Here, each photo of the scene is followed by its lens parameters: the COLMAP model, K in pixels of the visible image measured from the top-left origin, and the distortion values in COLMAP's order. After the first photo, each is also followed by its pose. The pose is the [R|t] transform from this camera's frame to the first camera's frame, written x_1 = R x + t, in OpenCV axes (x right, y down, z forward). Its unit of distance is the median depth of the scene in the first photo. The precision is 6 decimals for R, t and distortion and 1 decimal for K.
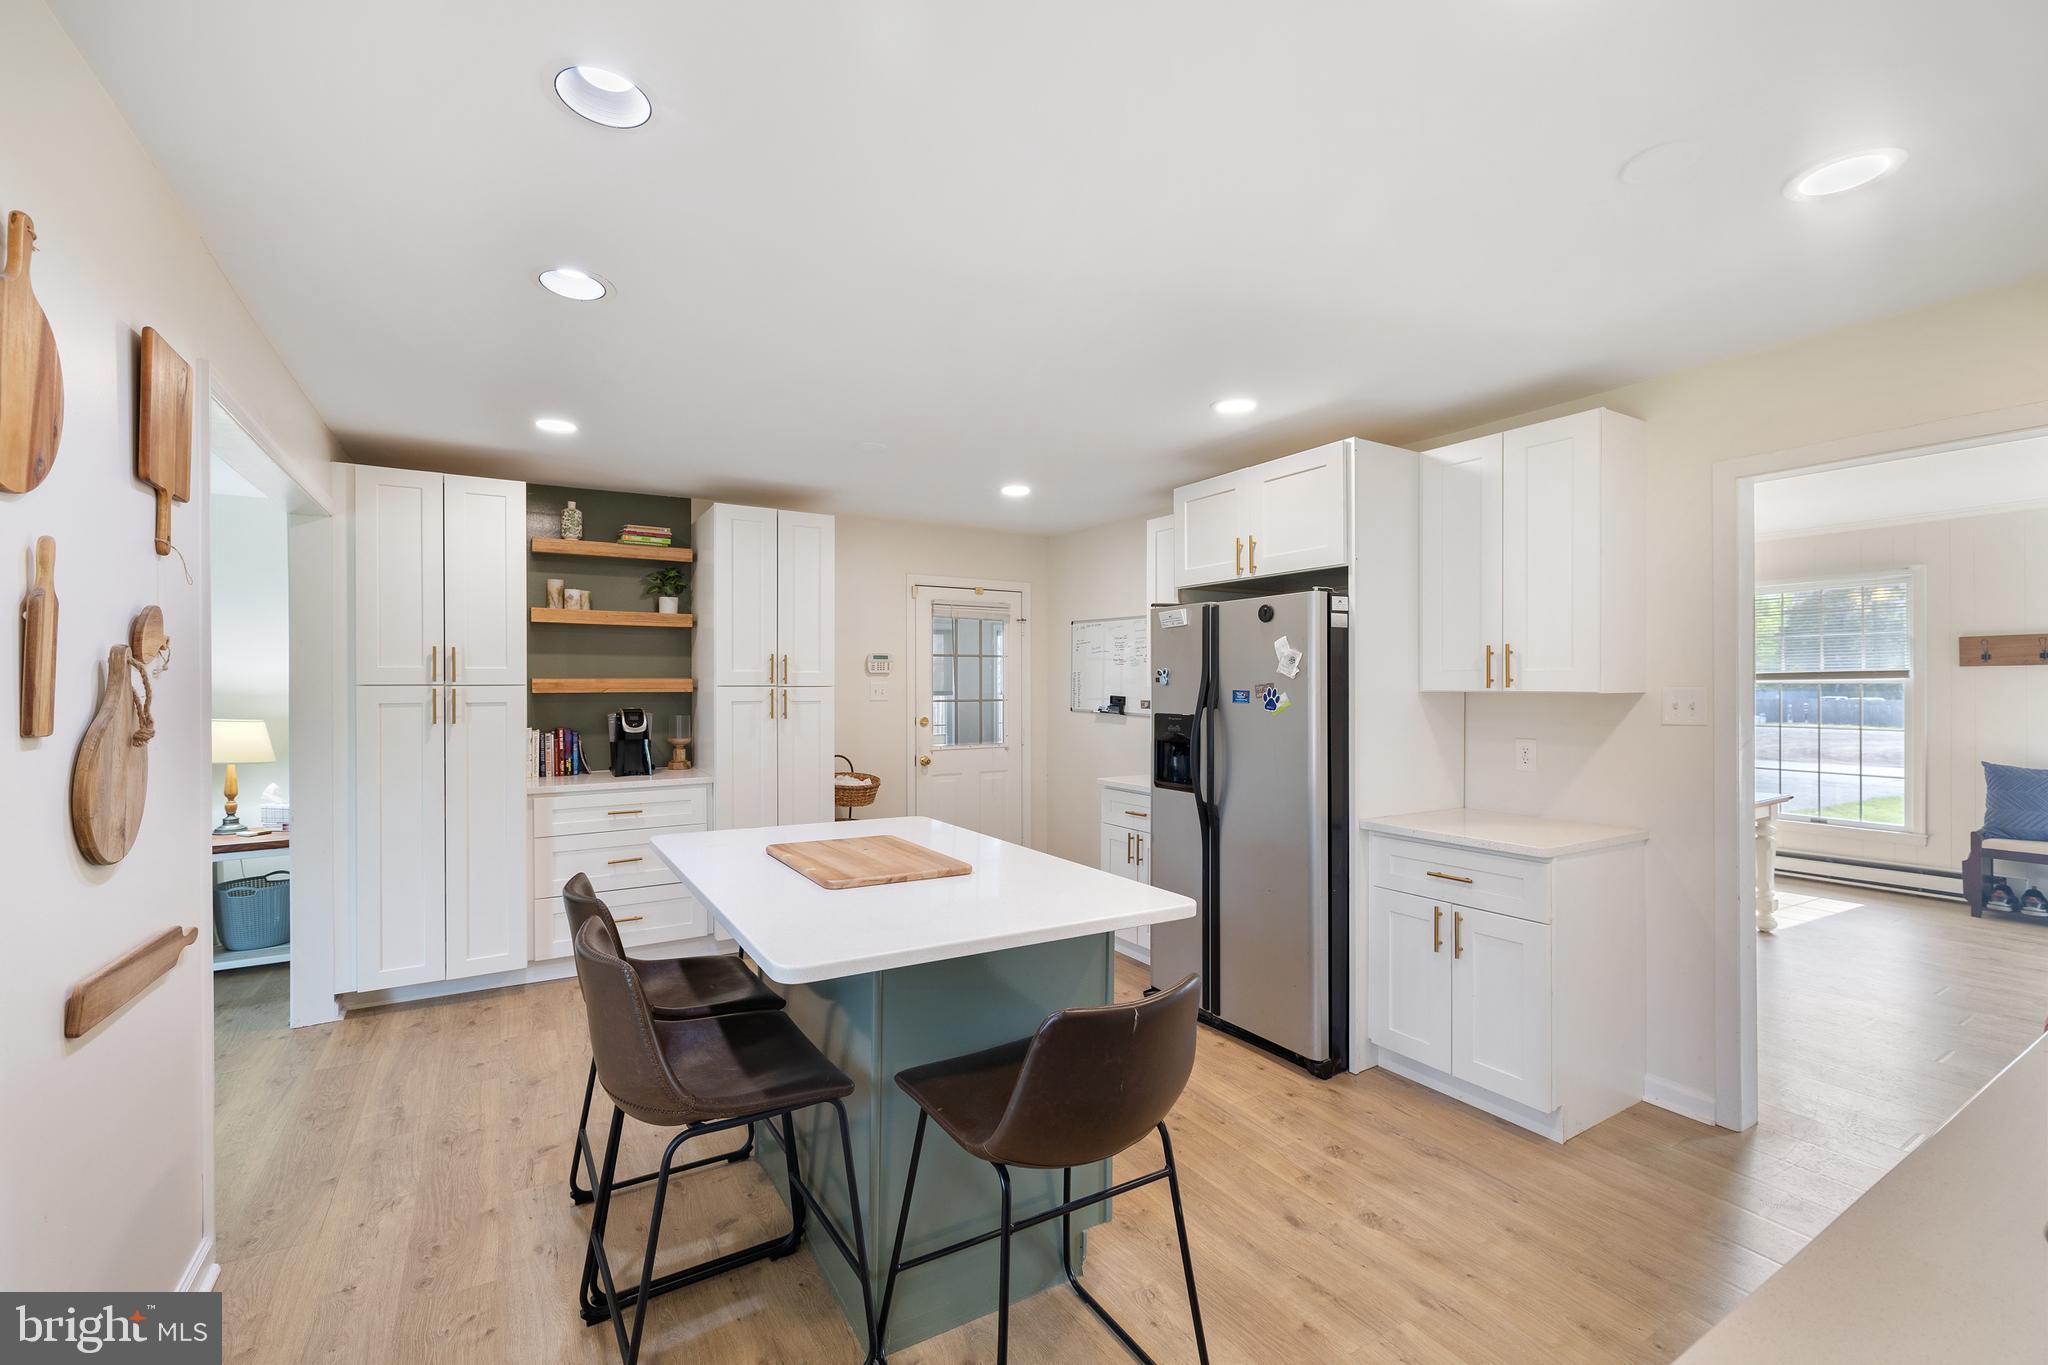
lens RADIAL K [[860.6, 0, 1015.7], [0, 860.6, 686.2], [0, 0, 1]] dist [0.000766, 0.000308]
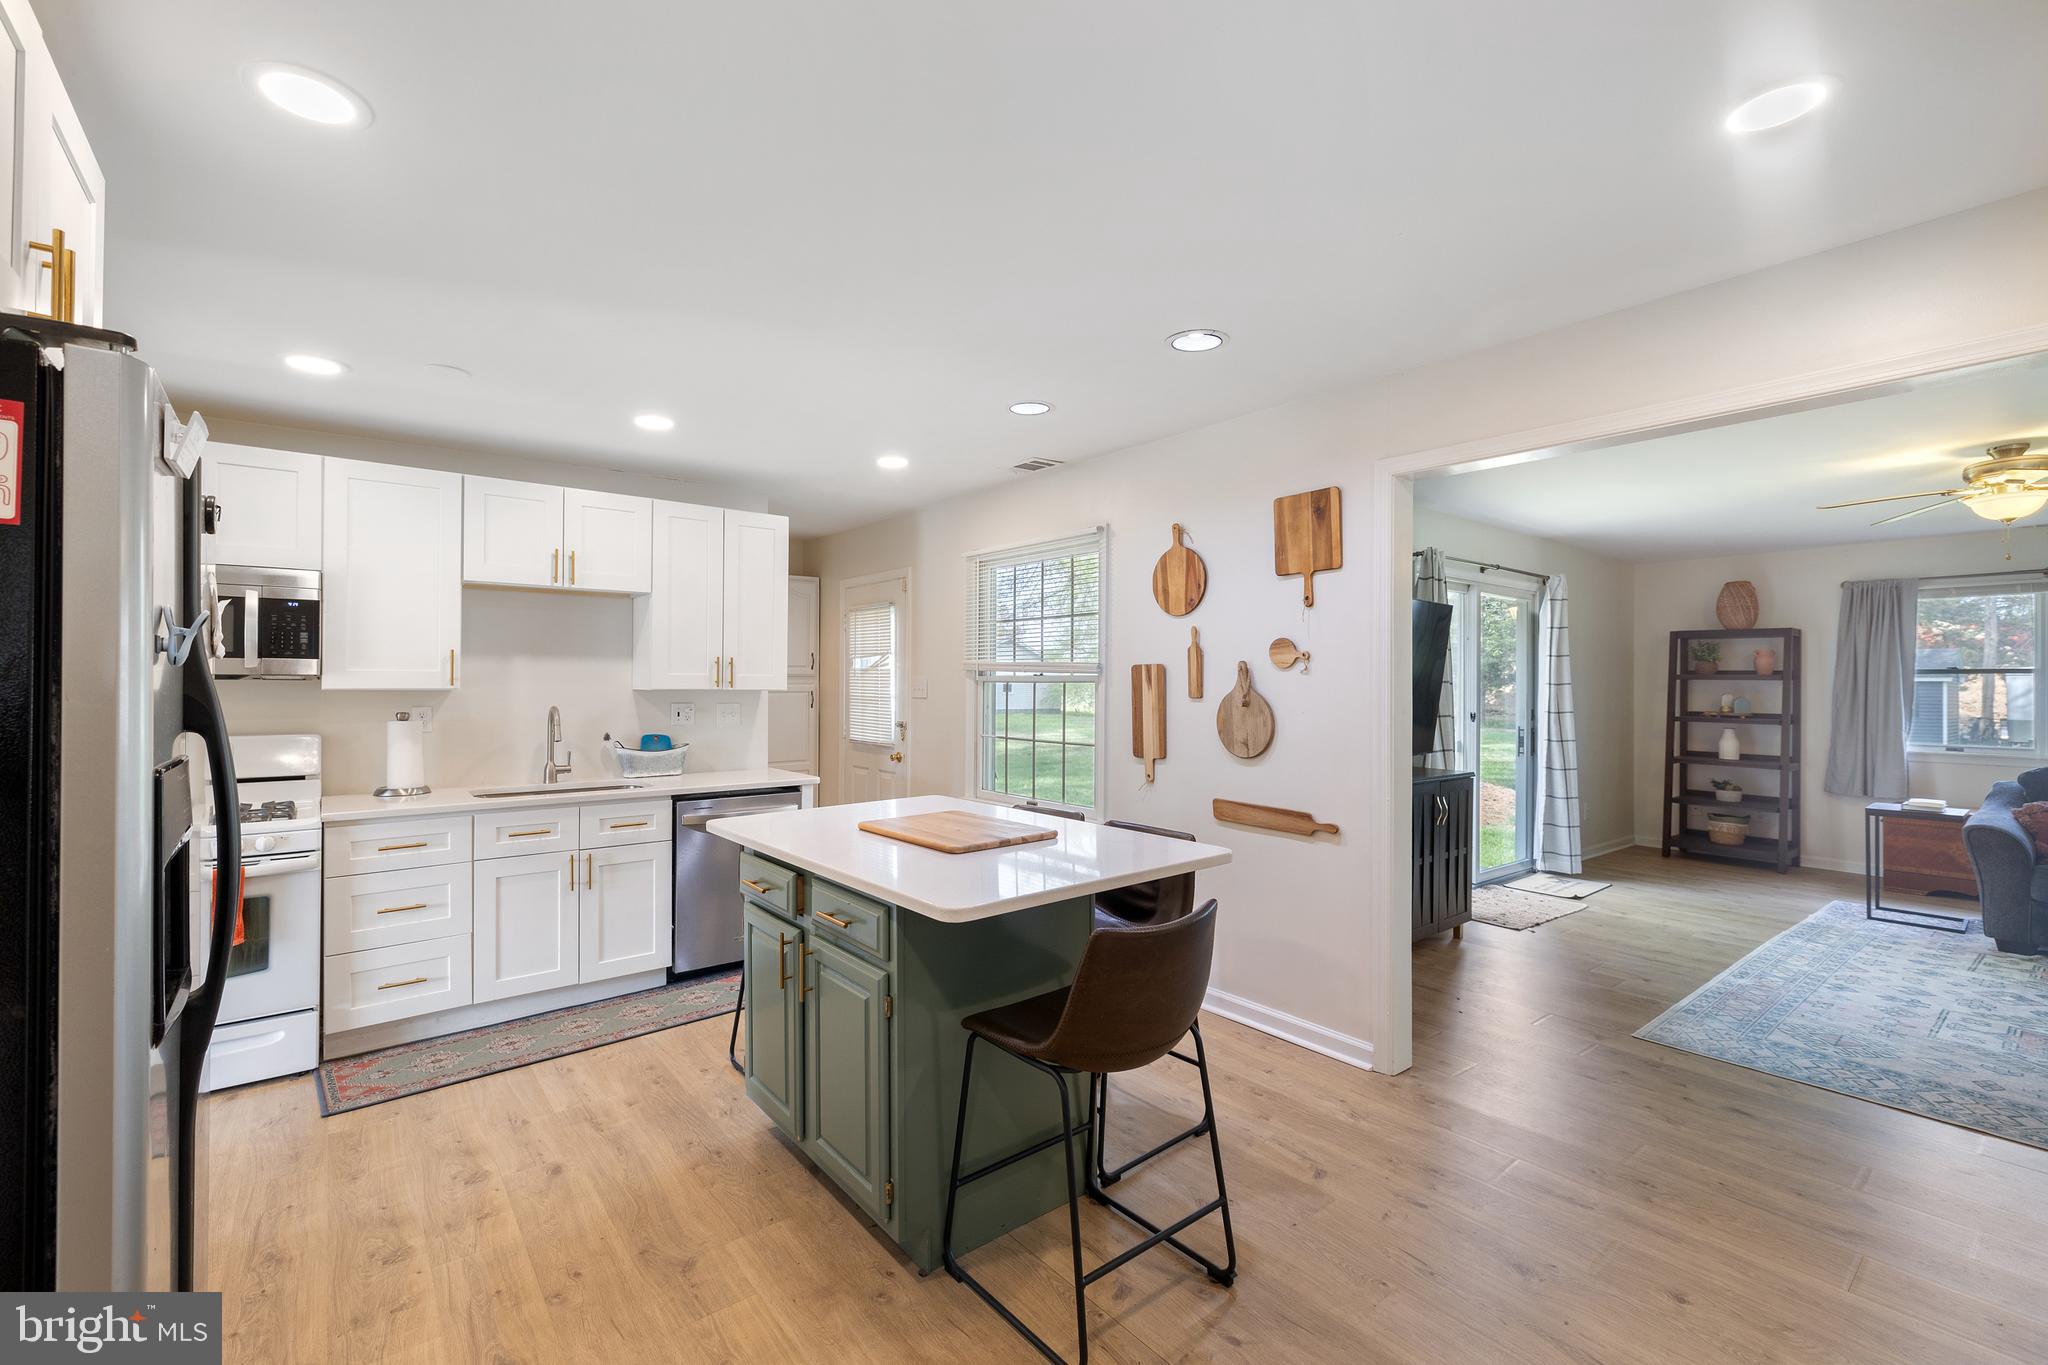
lens RADIAL K [[872.5, 0, 1008.9], [0, 872.5, 679.3], [0, 0, 1]] dist [0.000095, 0.000022]
pose [[-0.991762, -0.000342, -0.128091, -0.061272], [0.000043, 0.999995, -0.003002, 0.003041], [0.128091, -0.002983, -0.991758, 1.299214]]
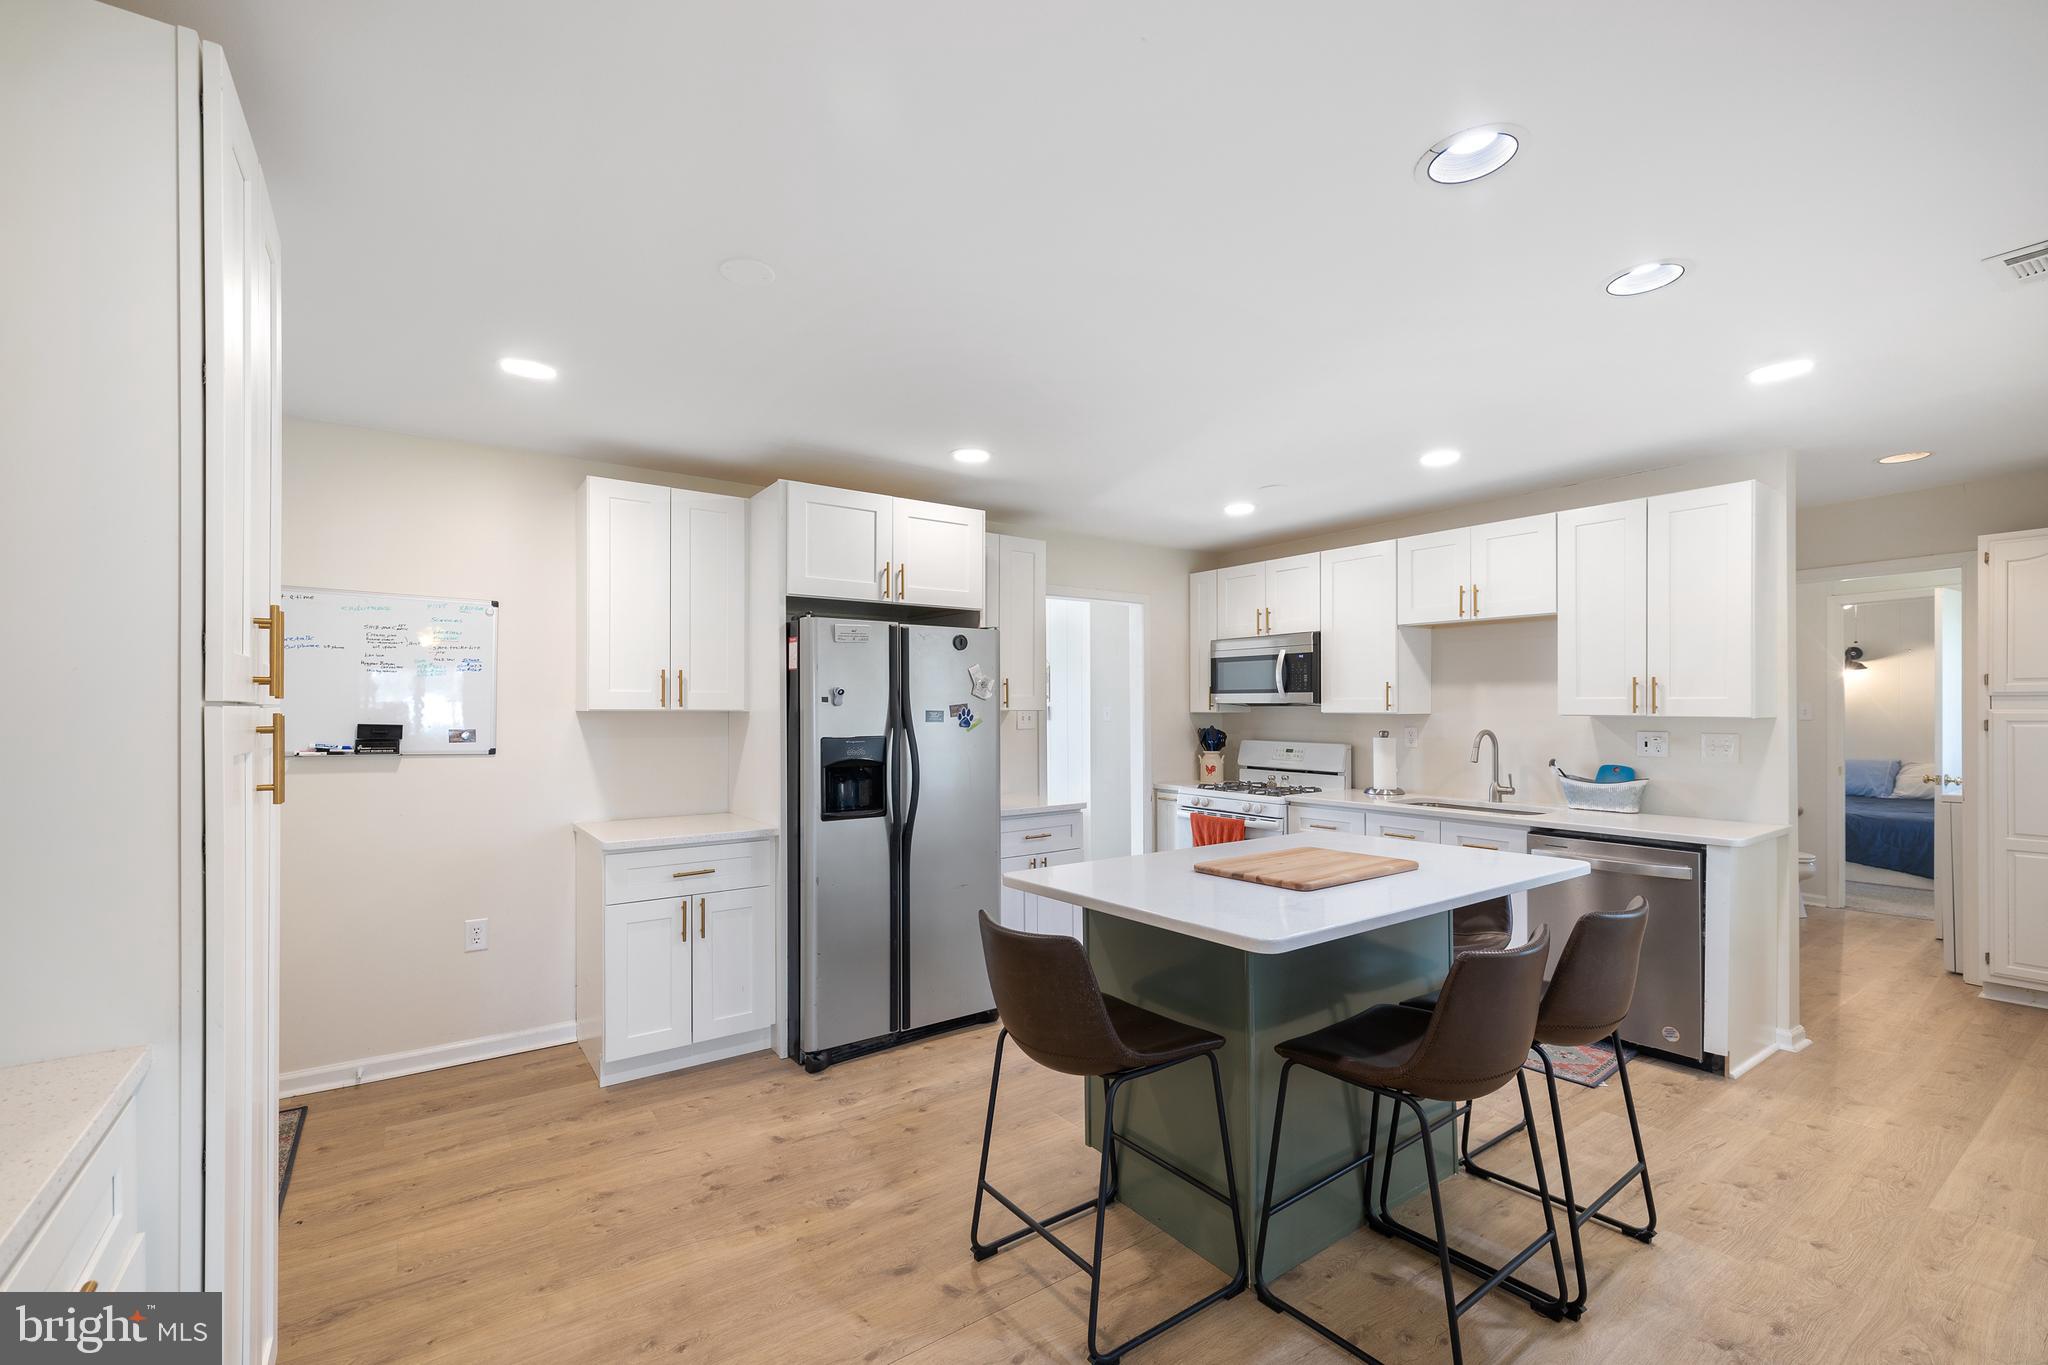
lens RADIAL K [[867.3, 0, 1016.8], [0, 867.3, 702.8], [0, 0, 1]] dist [0.000349, 0.000238]
pose [[-0.076363, 0.007215, 0.997054, -0.739454], [0.003765, 0.999969, -0.006948, 0.002927], [-0.997073, 0.003223, -0.076388, 0.868429]]
